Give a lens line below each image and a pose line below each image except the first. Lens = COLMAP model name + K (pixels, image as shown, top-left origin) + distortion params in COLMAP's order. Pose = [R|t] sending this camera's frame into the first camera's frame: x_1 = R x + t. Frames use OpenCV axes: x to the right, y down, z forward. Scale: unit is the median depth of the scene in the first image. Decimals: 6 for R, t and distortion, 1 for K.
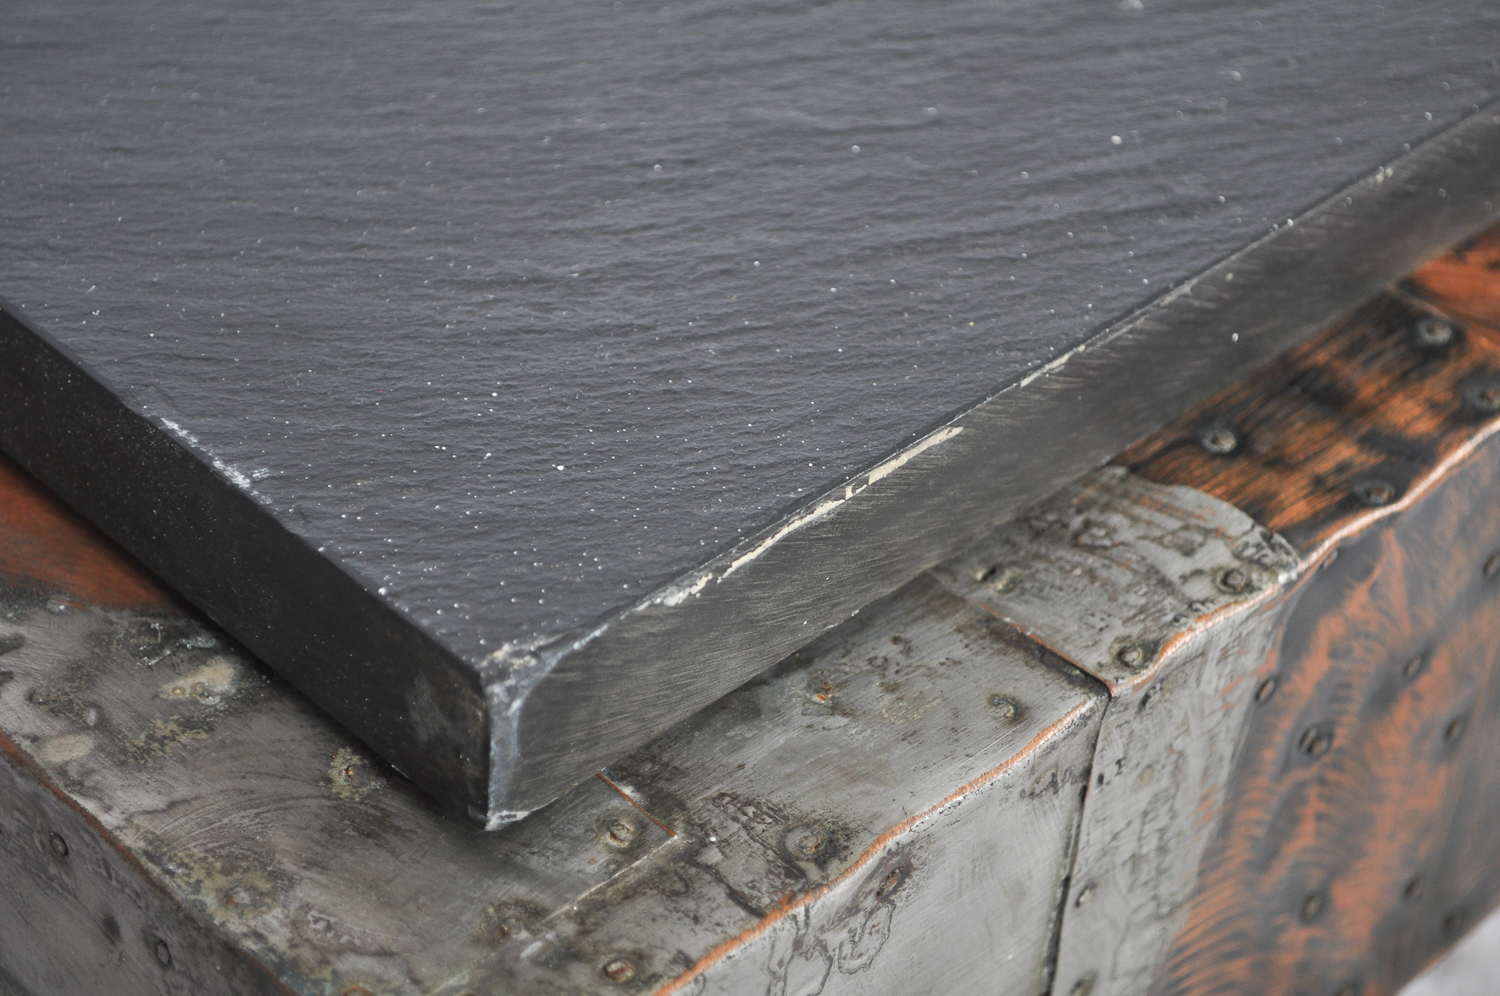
lens RADIAL K [[3499.9, 0, 746.4], [0, 3499.9, 498.1], [0, 0, 1]] dist [-0.027258, 0.000000]
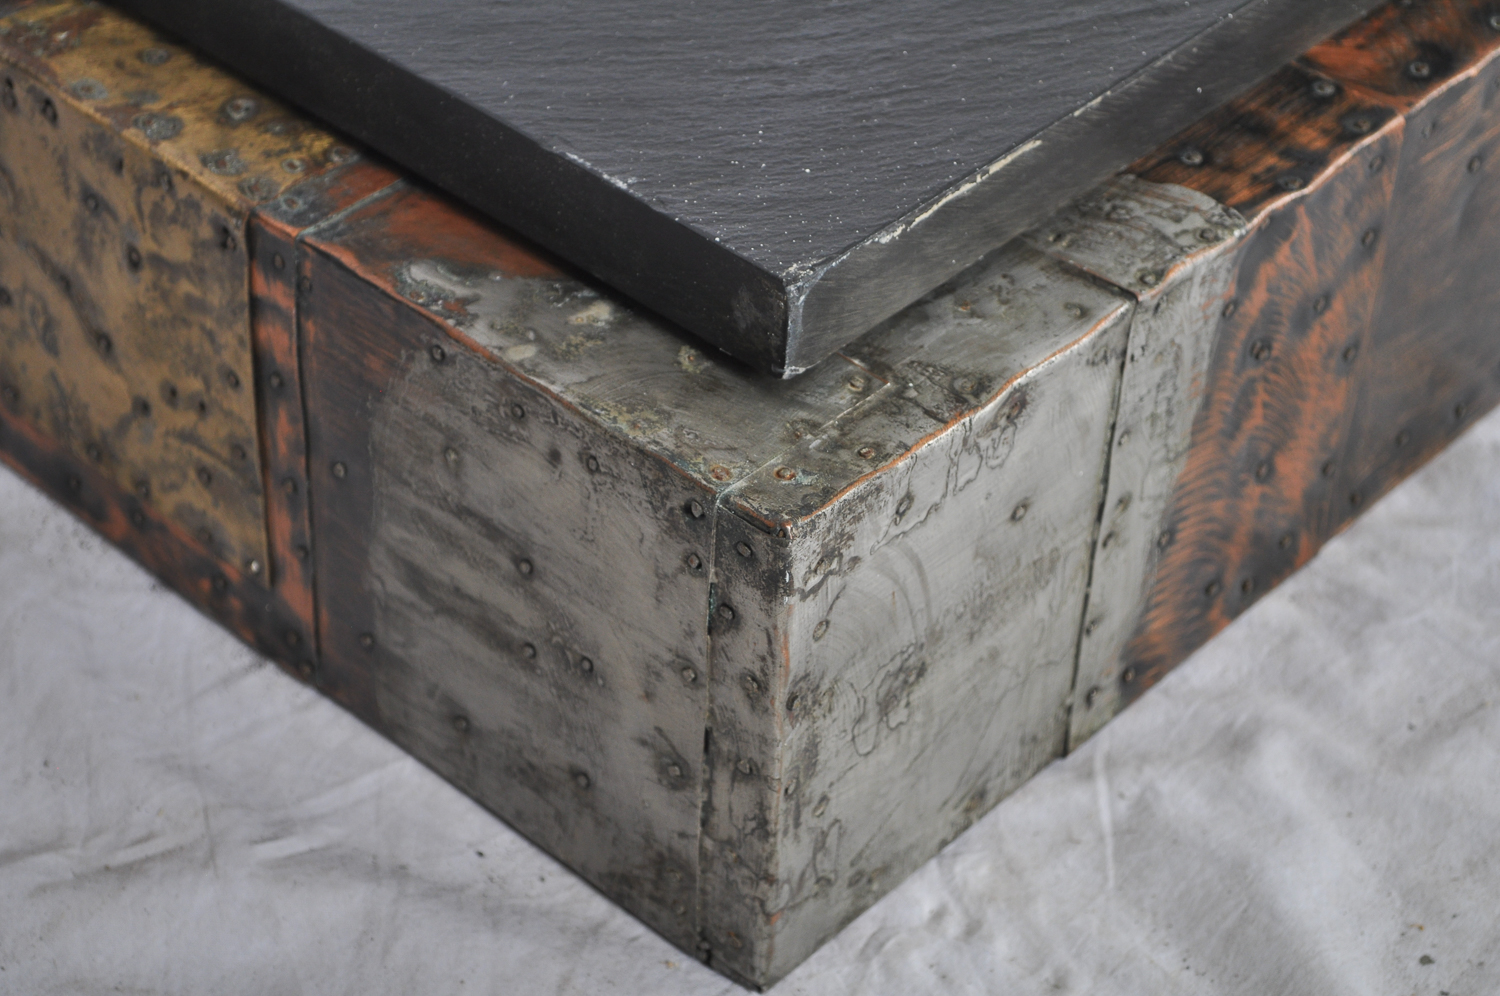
lens RADIAL K [[3499.9, 0, 753.4], [0, 3499.9, 497.8], [0, 0, 1]] dist [-0.027258, 0.000000]
pose [[0.998439, -0.049405, 0.026069, -0.123701], [0.049101, 0.998720, 0.012176, 0.119635], [-0.026637, -0.010877, 0.999586, -0.641464]]
